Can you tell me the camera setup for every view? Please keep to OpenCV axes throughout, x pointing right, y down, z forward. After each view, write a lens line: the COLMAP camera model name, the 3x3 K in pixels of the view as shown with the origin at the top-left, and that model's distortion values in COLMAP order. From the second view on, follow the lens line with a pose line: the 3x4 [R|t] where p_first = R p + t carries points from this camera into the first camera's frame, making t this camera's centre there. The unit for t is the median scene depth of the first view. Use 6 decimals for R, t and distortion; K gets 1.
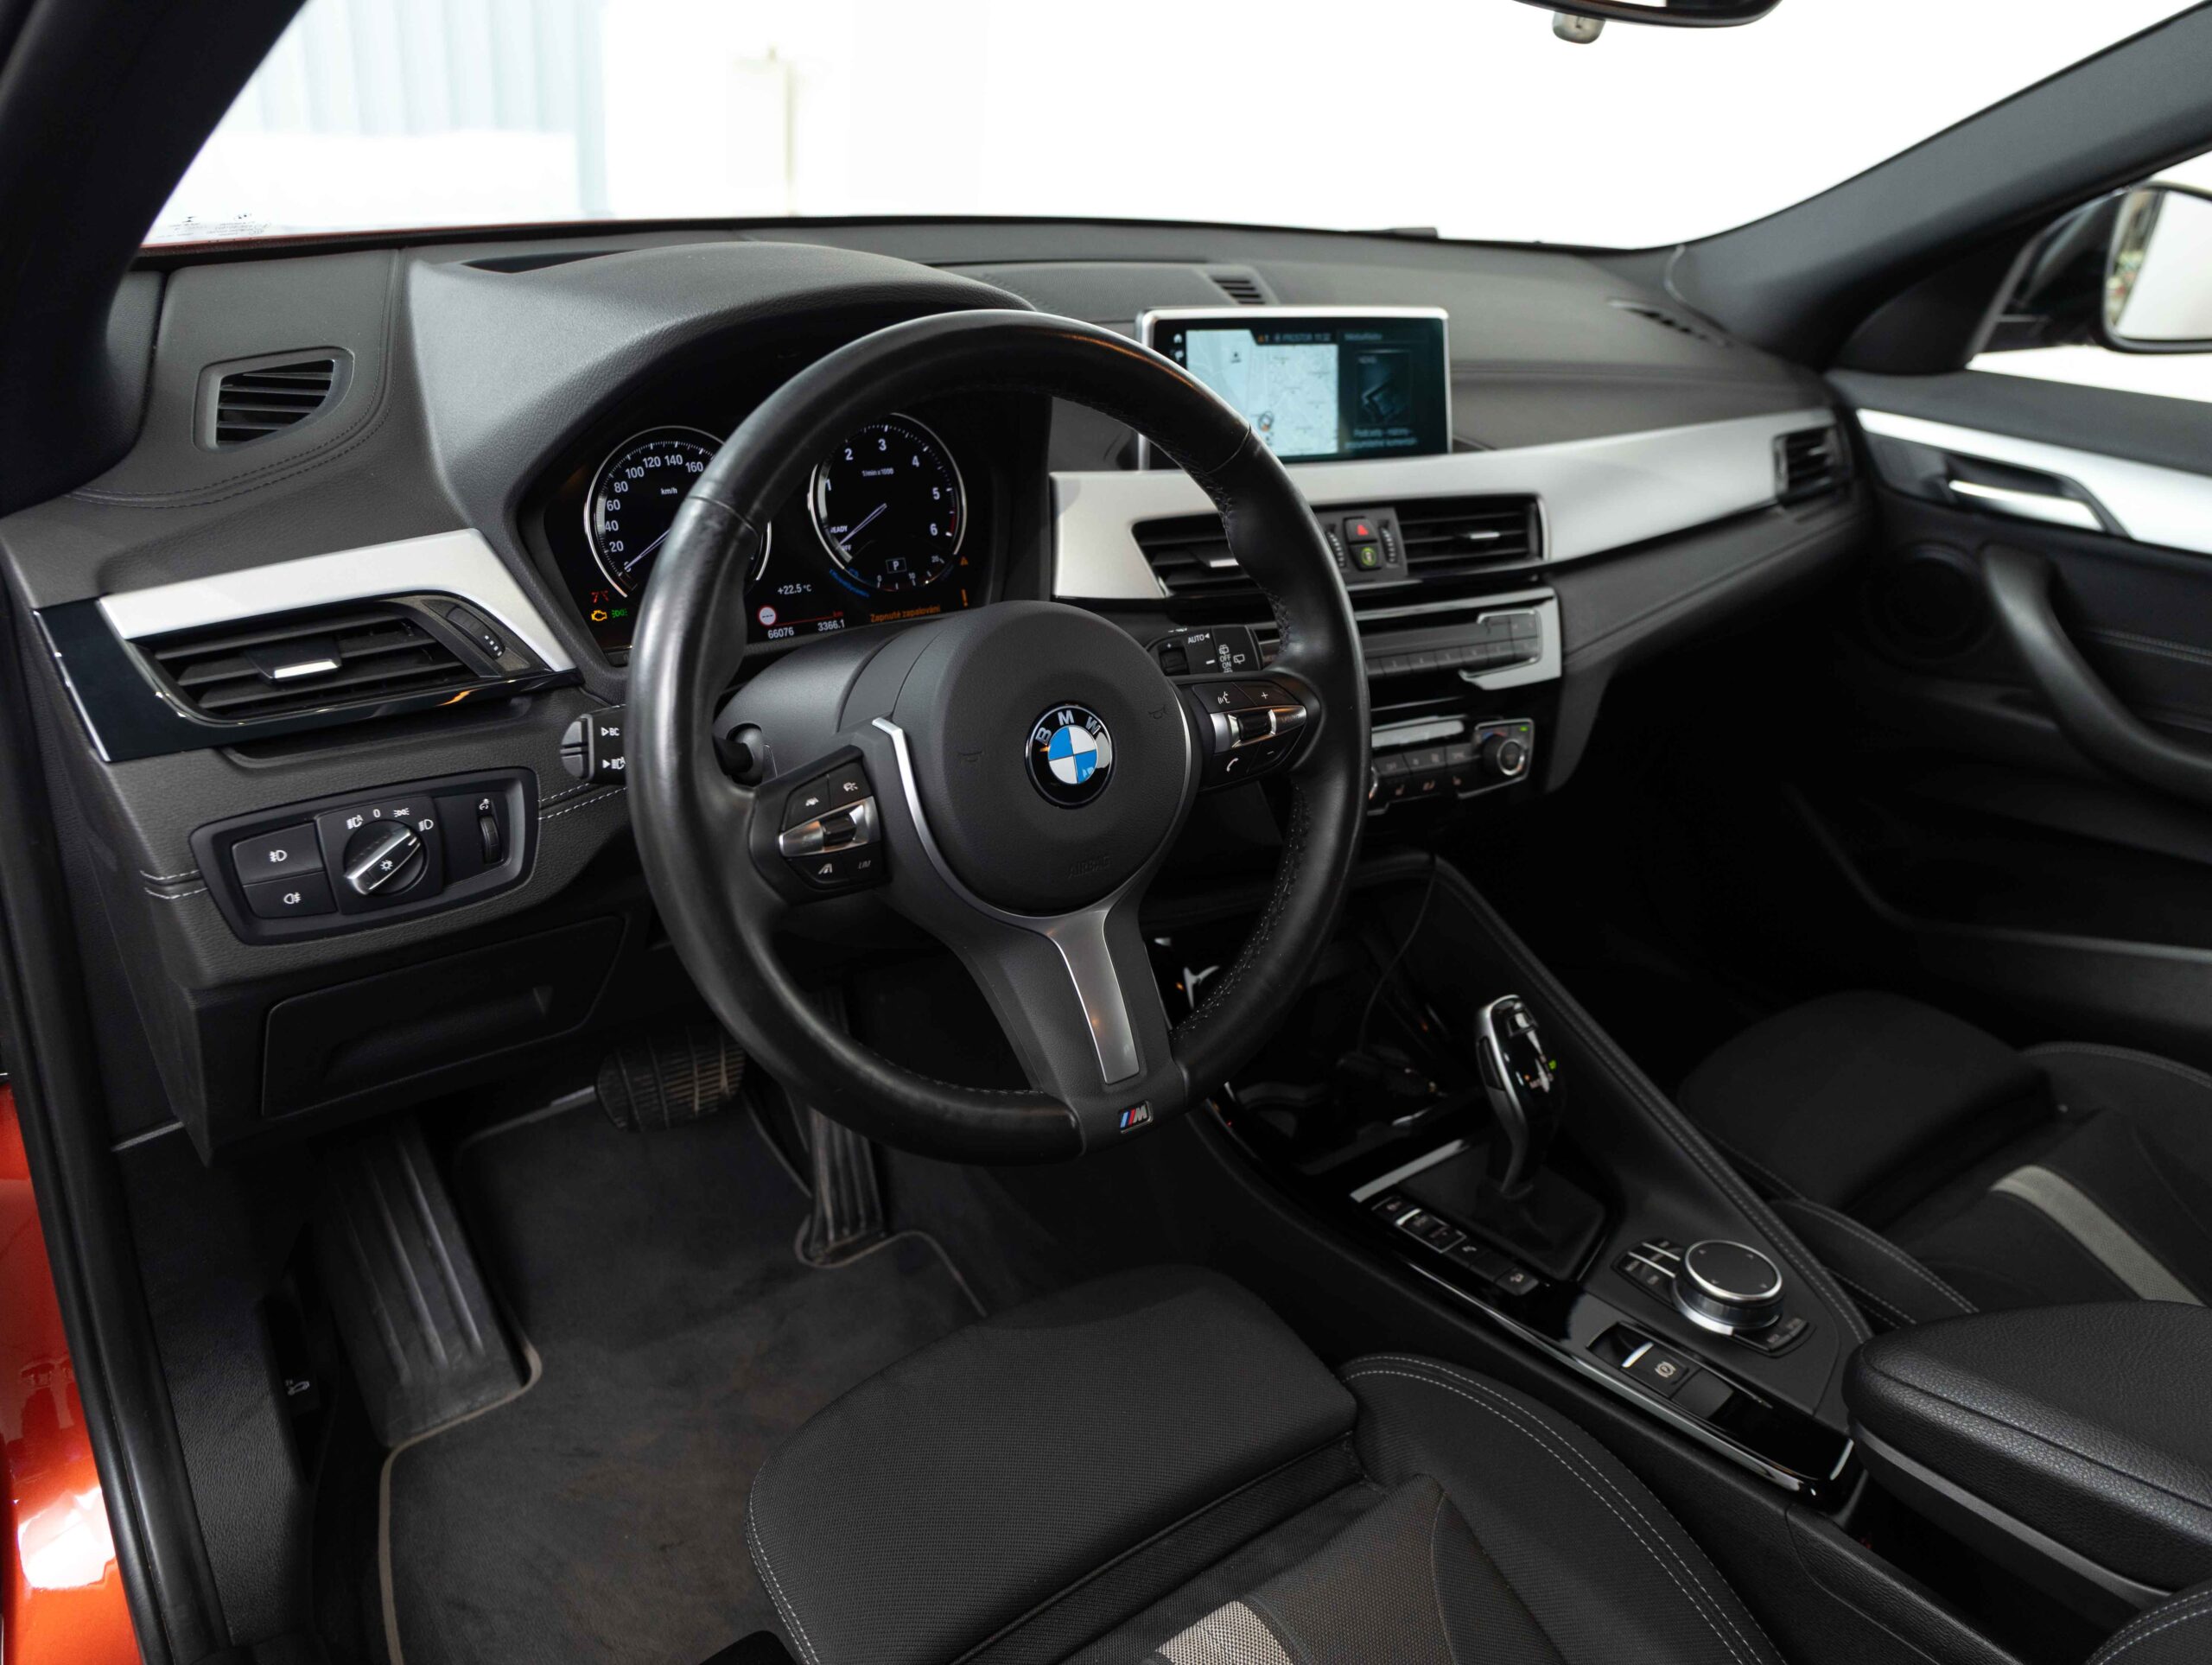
lens RADIAL K [[1598.6, 0, 1099.0], [0, 1598.6, 837.4], [0, 0, 1]] dist [0.006480, 0.004174]
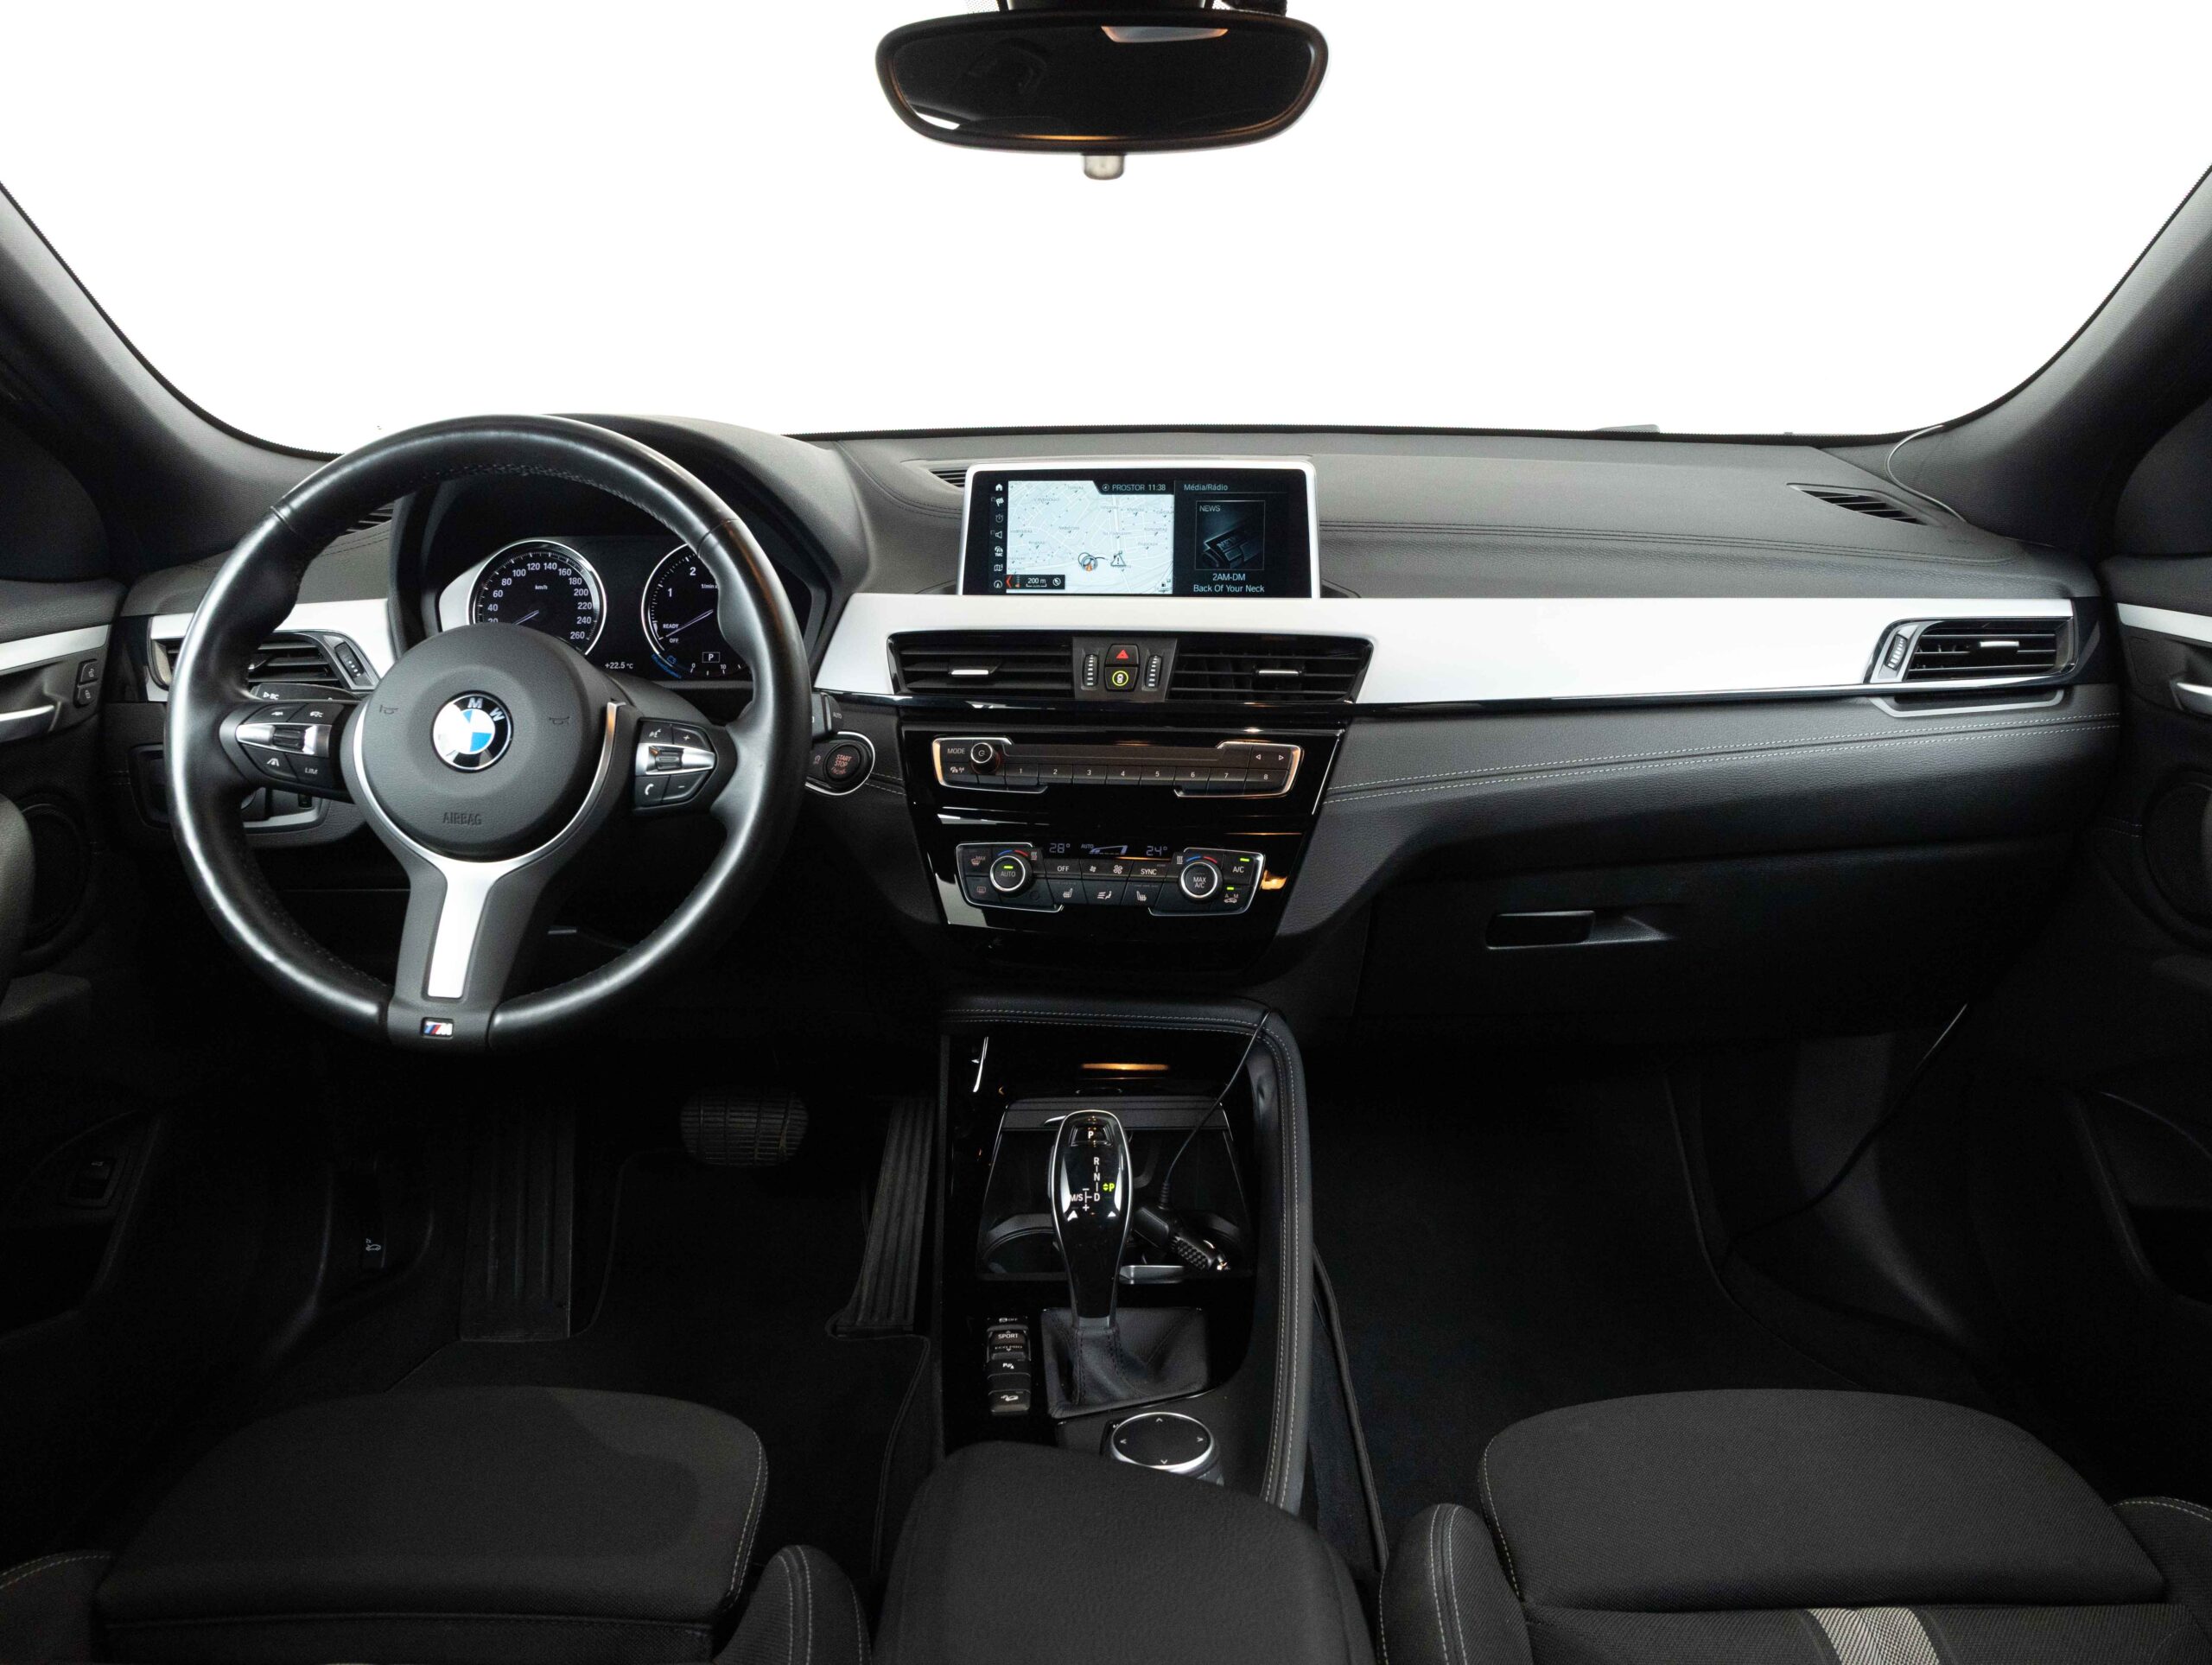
lens RADIAL K [[1638.5, 0, 1106.0], [0, 1638.5, 832.5], [0, 0, 1]] dist [-0.000707, -0.032677]
pose [[0.789322, 0.072046, -0.609738, 0.909759], [-0.205606, 0.966770, -0.151930, 0.093574], [0.578530, 0.245287, 0.777906, 0.217228]]
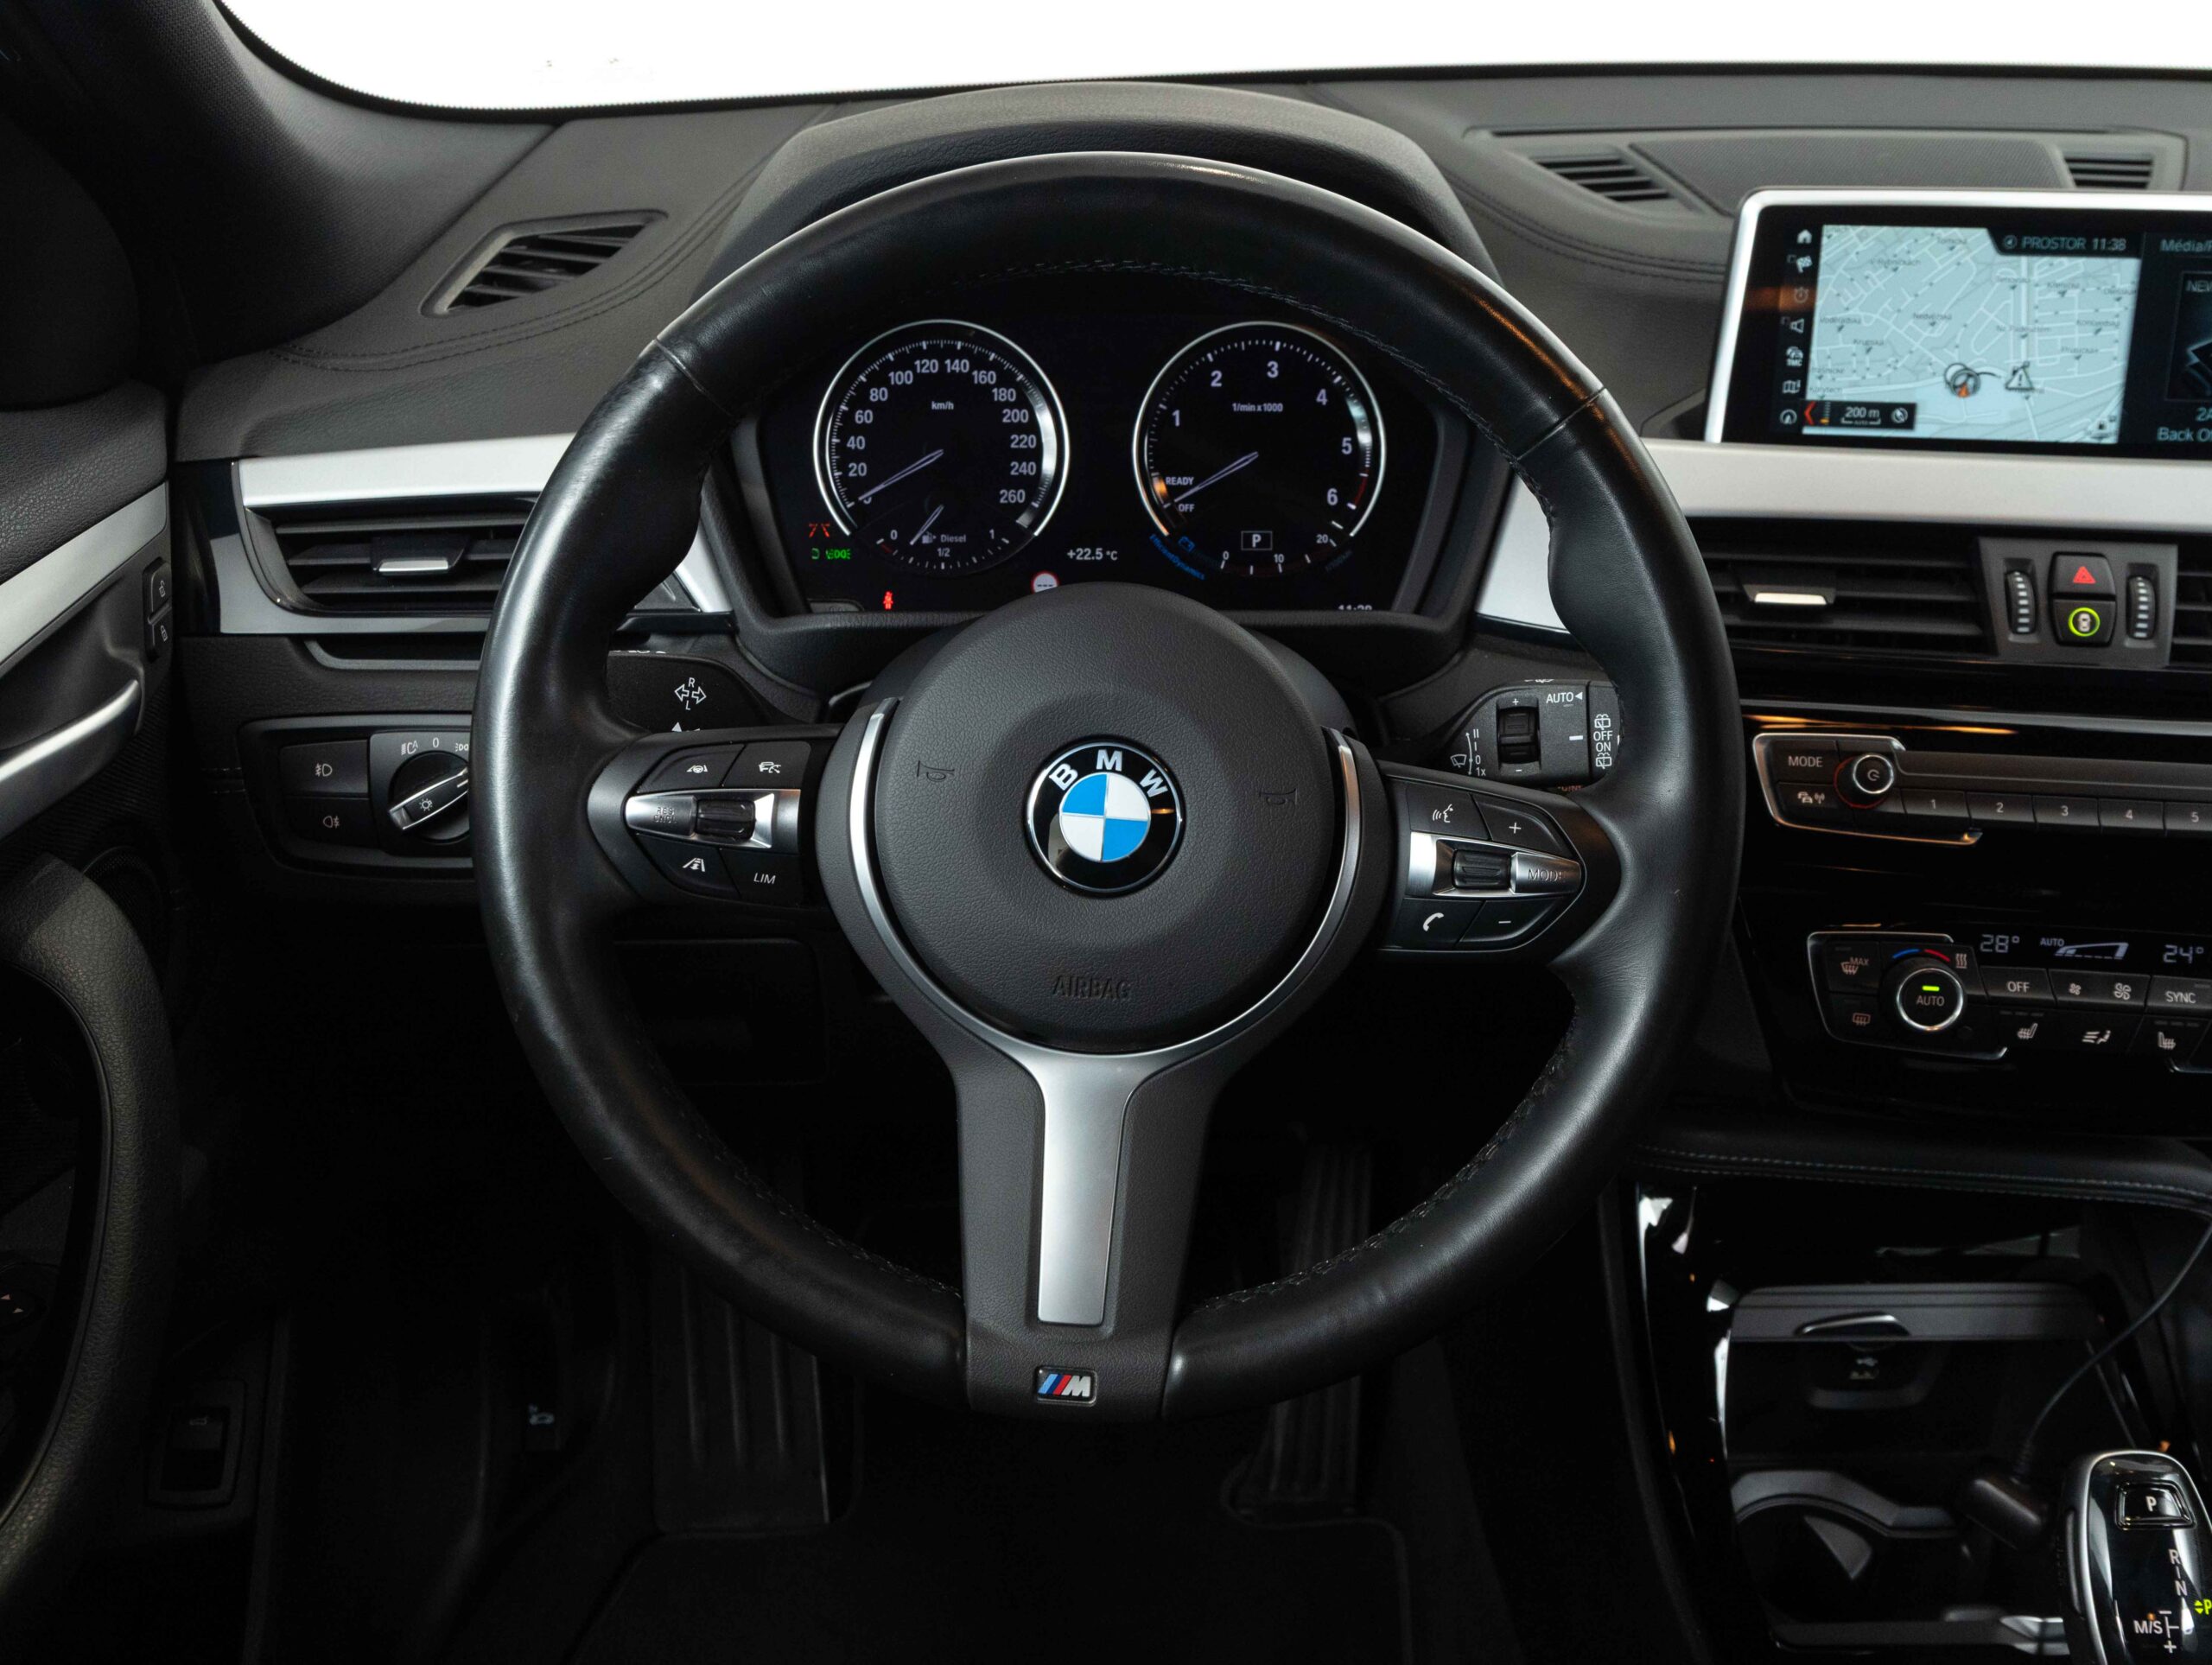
lens RADIAL K [[2132.6, 0, 1093.8], [0, 2132.6, 837.0], [0, 0, 1]] dist [0.014388, 0.016027]
pose [[0.813978, 0.180227, -0.552231, 0.353734], [-0.208319, 0.977986, 0.012119, -0.040203], [0.542258, 0.105176, 0.833603, 0.199797]]
